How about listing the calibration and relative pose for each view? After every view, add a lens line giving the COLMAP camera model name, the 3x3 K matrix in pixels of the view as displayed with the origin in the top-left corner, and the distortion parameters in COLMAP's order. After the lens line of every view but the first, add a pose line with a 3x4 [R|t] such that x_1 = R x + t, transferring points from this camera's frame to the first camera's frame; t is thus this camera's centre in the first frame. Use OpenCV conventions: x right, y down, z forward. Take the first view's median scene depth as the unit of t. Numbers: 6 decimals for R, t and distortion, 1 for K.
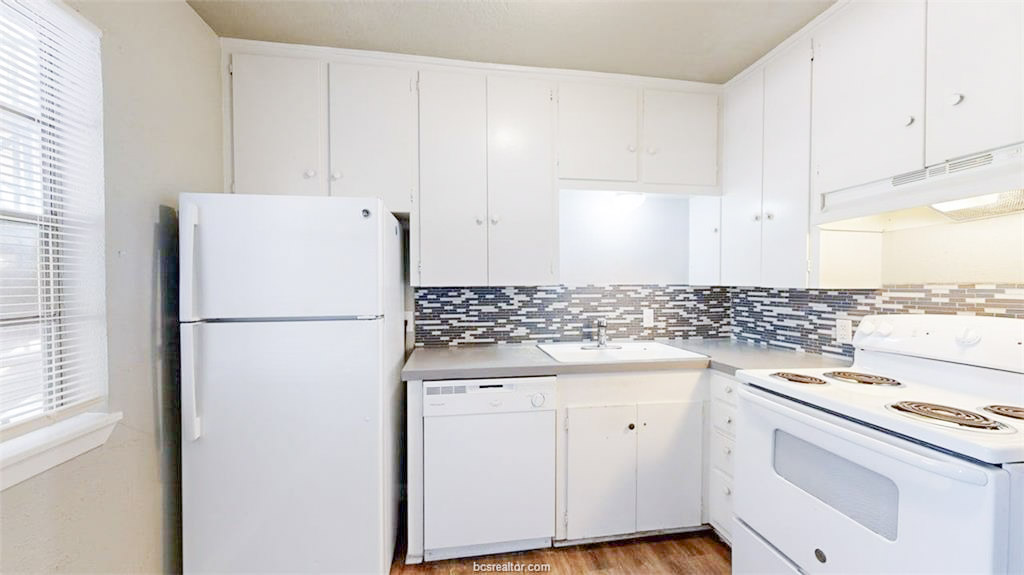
lens RADIAL K [[379.4, 0, 511.4], [0, 379.4, 293.0], [0, 0, 1]] dist [0.017653, 0.000022]
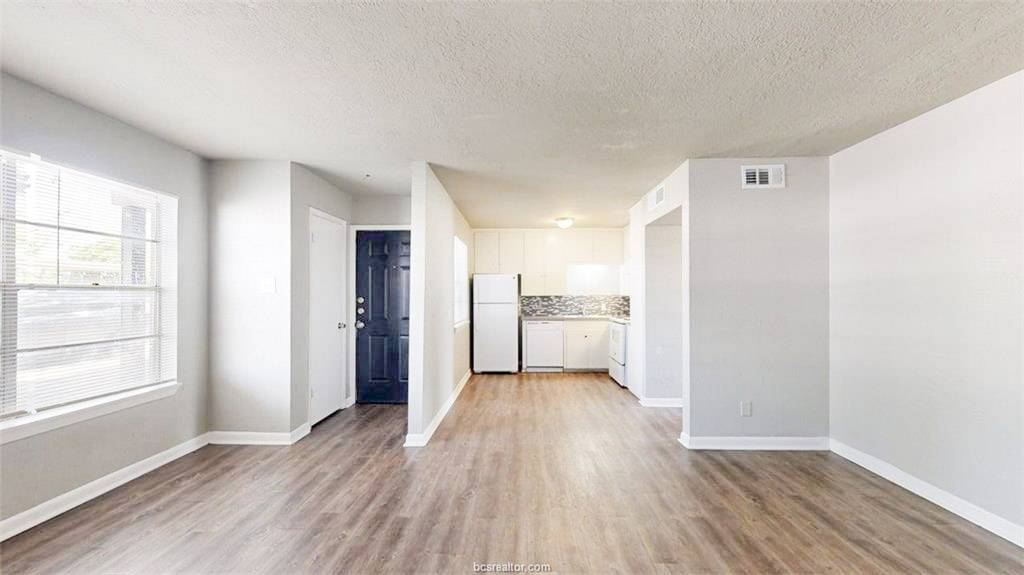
lens RADIAL K [[379.4, 0, 511.4], [0, 379.4, 293.0], [0, 0, 1]] dist [0.017653, 0.000022]
pose [[0.982322, -0.002436, -0.187181, 0.232220], [-0.002934, 0.999592, -0.028404, 0.045676], [0.187174, 0.028451, 0.981915, -1.941698]]
